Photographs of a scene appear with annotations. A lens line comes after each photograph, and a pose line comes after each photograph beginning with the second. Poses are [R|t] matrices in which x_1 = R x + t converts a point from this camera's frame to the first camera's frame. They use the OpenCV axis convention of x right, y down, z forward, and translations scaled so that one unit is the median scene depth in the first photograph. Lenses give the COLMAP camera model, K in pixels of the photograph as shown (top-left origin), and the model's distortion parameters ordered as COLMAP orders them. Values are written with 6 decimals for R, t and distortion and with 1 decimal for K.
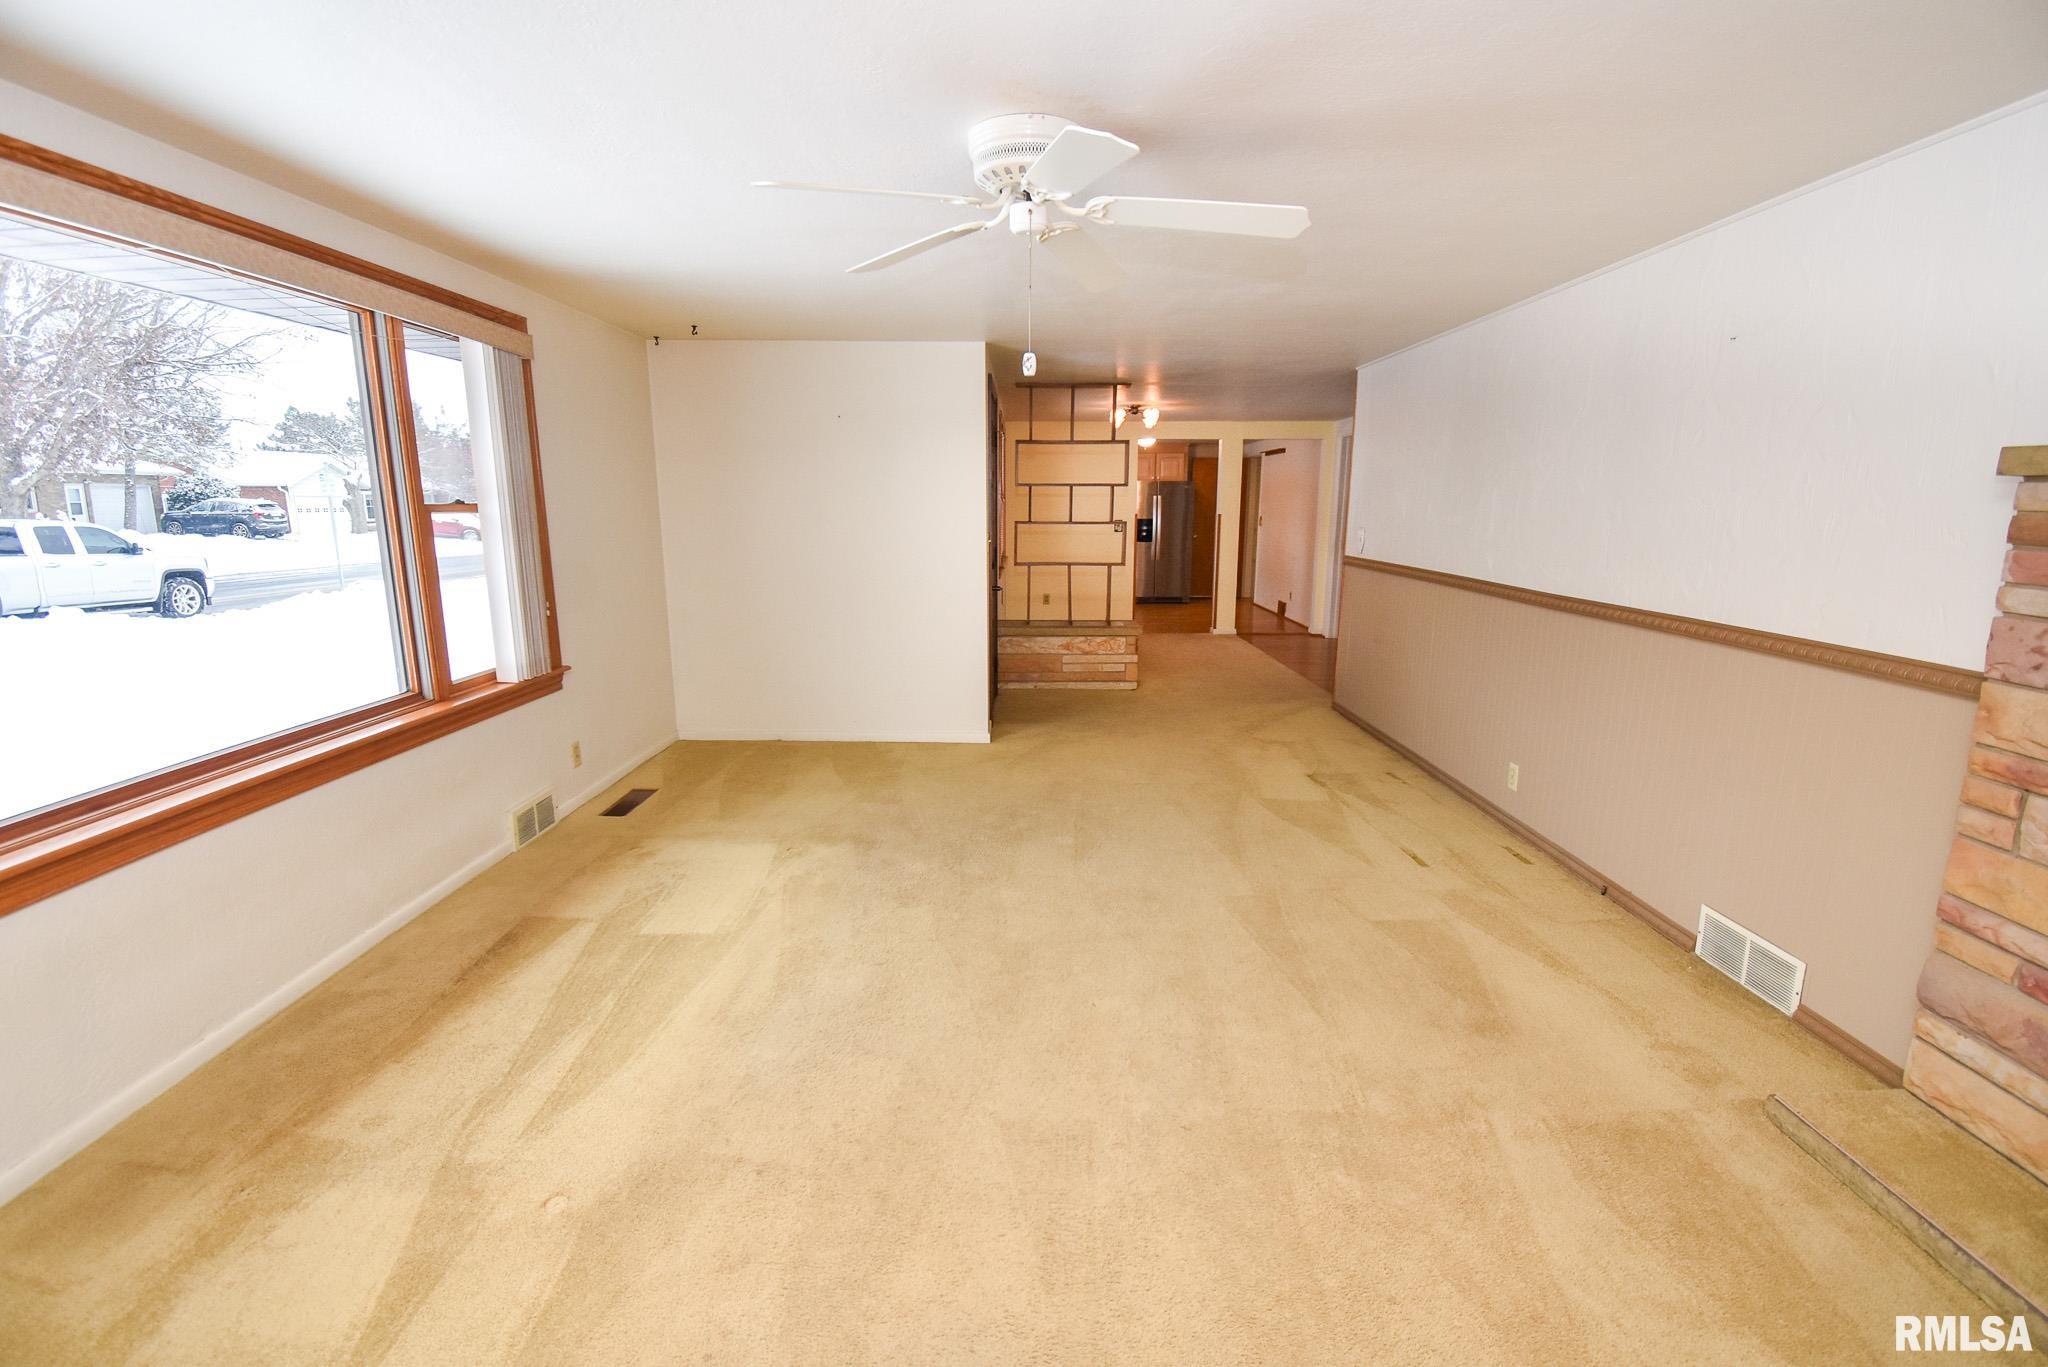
lens RADIAL K [[934.0, 0, 1029.5], [0, 934.0, 682.9], [0, 0, 1]] dist [0.019451, -0.023667]
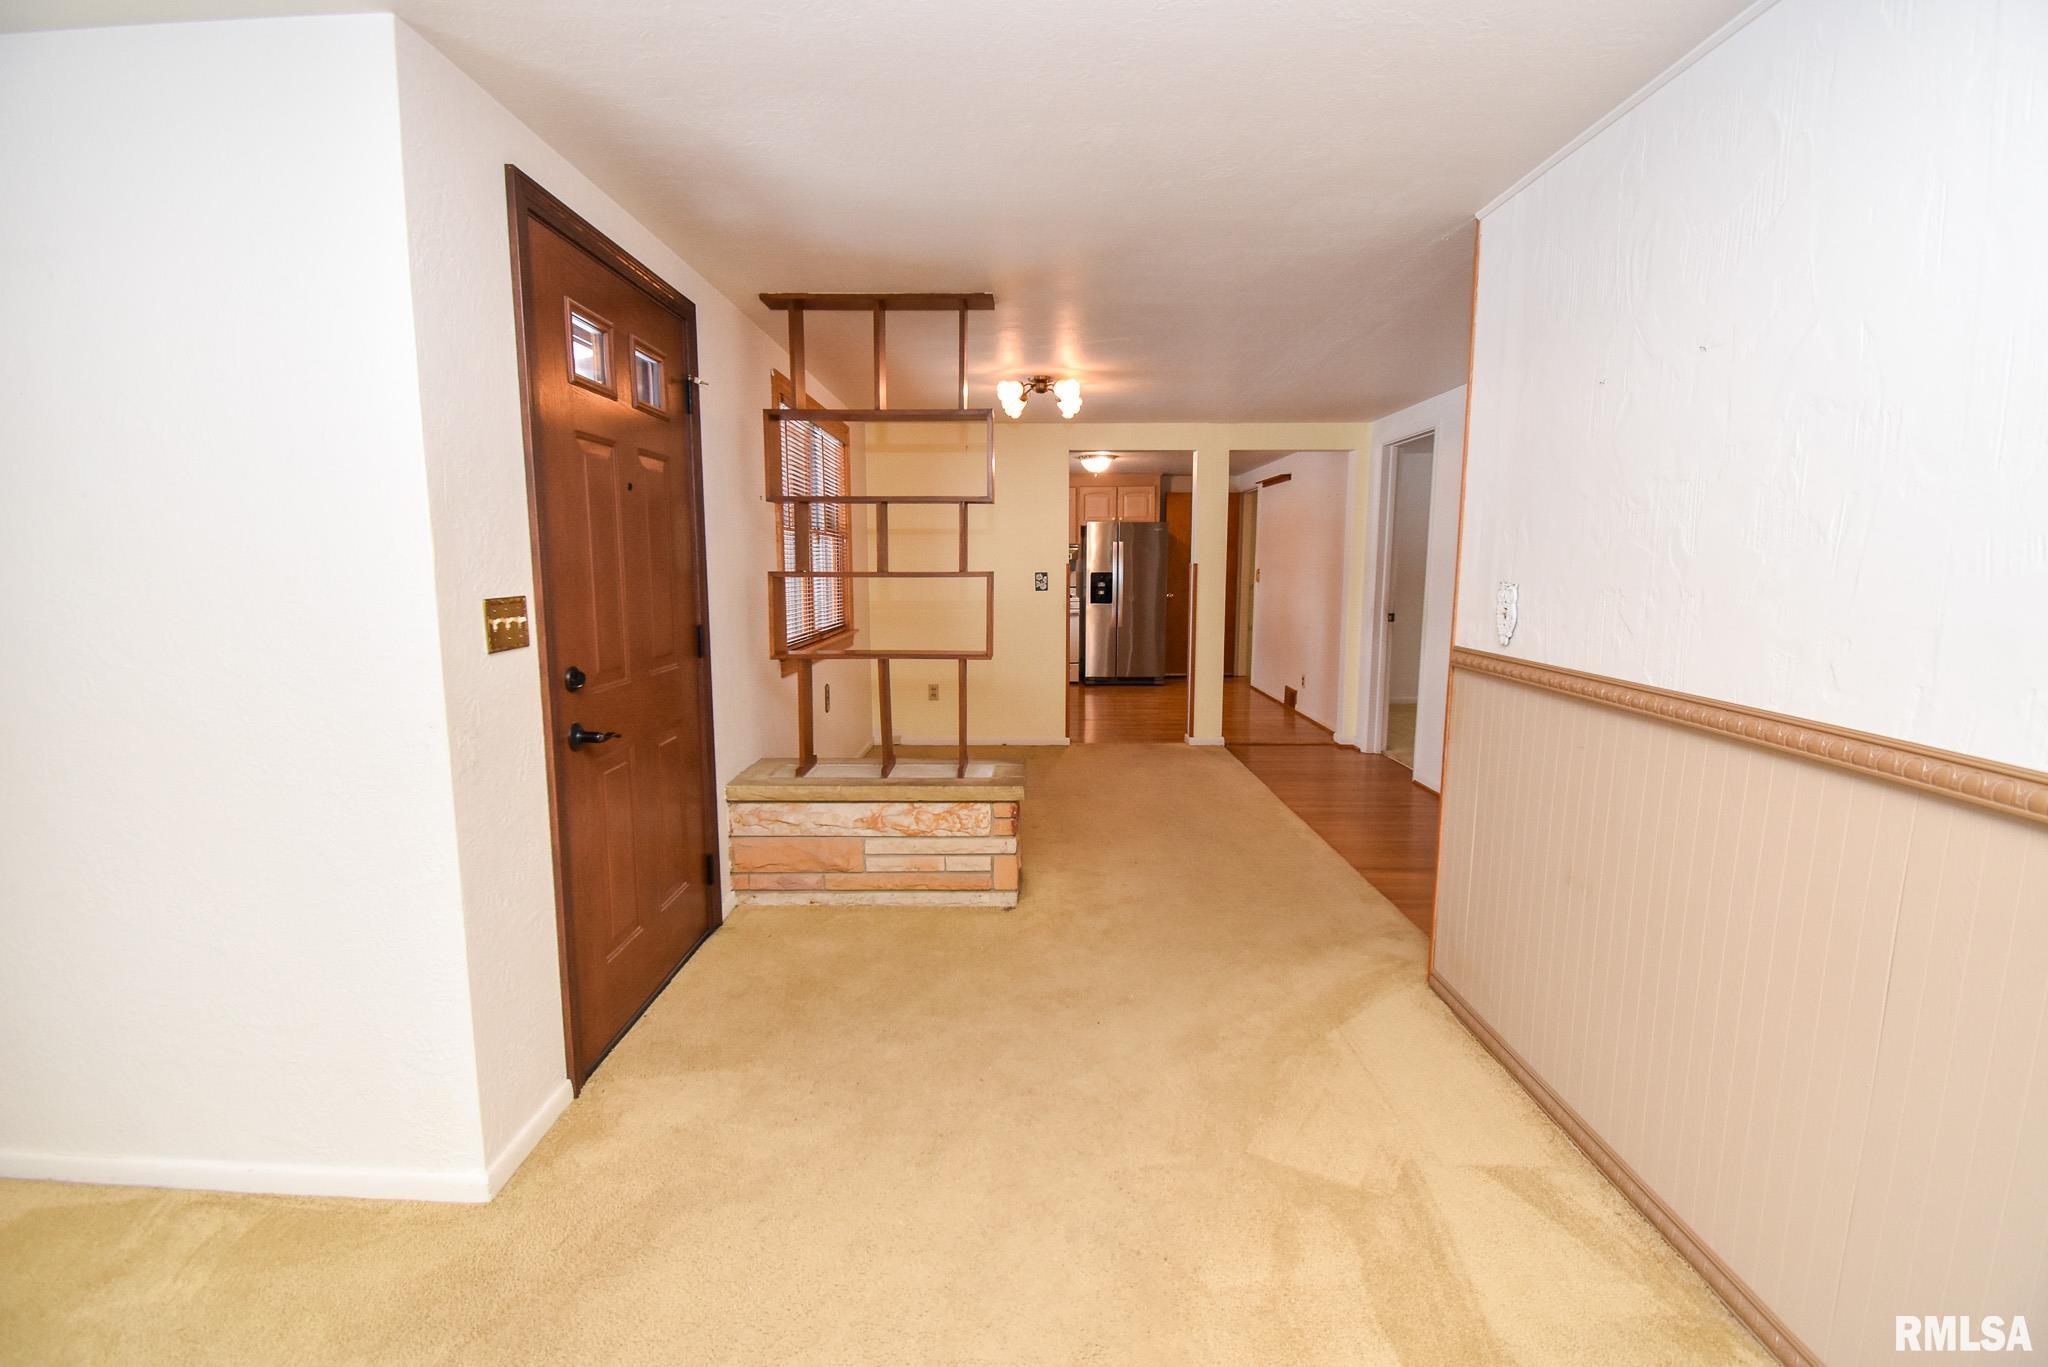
lens RADIAL K [[893.9, 0, 1019.3], [0, 893.9, 678.7], [0, 0, 1]] dist [0.016184, -0.025725]
pose [[0.999816, 0.000090, -0.019194, 0.089077], [-0.001229, 0.998240, -0.059289, -0.060905], [0.019155, 0.059302, 0.998056, 0.366534]]
